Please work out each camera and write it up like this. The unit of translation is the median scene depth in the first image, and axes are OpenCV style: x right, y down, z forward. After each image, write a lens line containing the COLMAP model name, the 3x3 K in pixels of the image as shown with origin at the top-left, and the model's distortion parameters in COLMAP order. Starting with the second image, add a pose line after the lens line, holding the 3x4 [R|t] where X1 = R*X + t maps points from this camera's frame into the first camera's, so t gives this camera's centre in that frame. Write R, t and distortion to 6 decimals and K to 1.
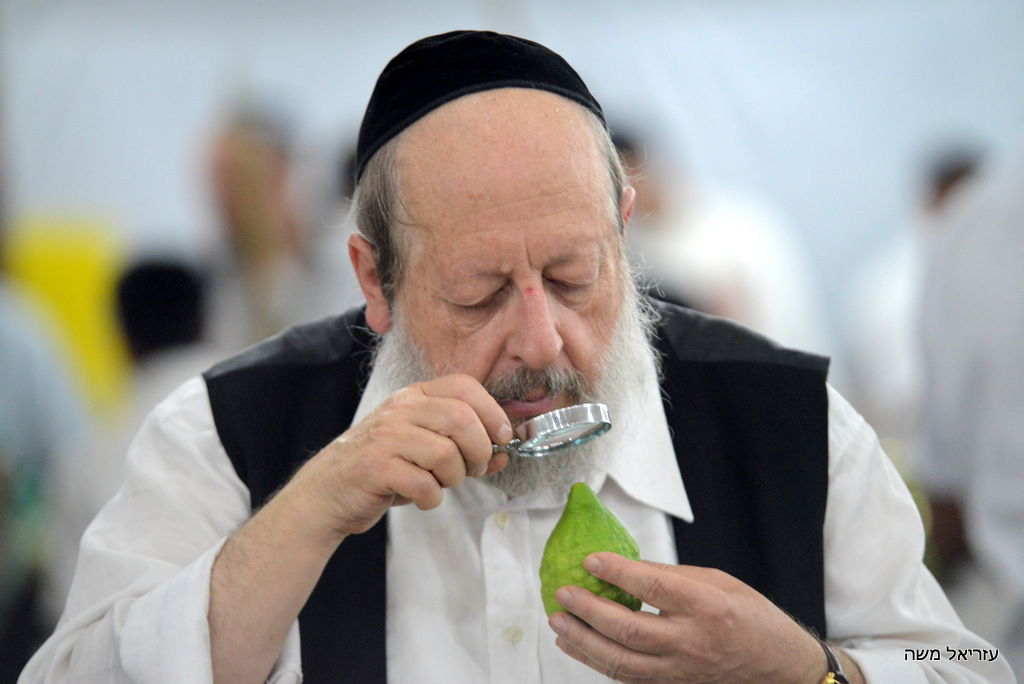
lens RADIAL K [[7087.1, 0, 509.5], [0, 7087.1, 340.8], [0, 0, 1]] dist [-3.152290, 0.000000]
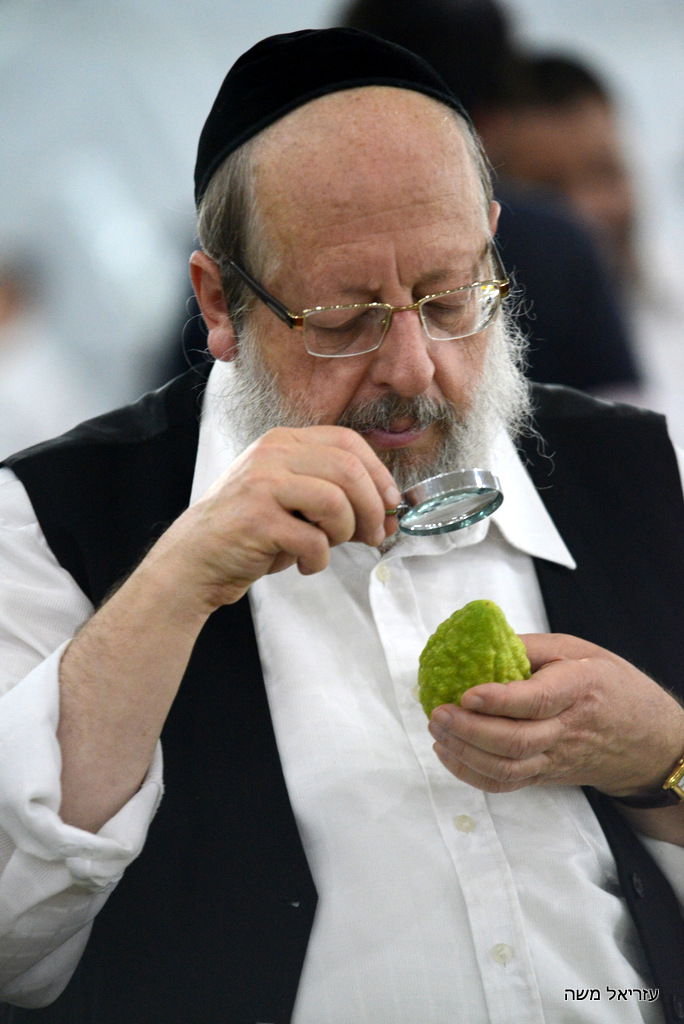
lens RADIAL K [[7087.1, 0, 345.4], [0, 7087.1, 511.1], [0, 0, 1]] dist [-3.152290, 0.000000]
pose [[0.999992, -0.003876, 0.000945, -0.004974], [0.003856, 0.999794, 0.019947, 0.000434], [-0.001022, -0.019943, 0.999801, 0.108046]]
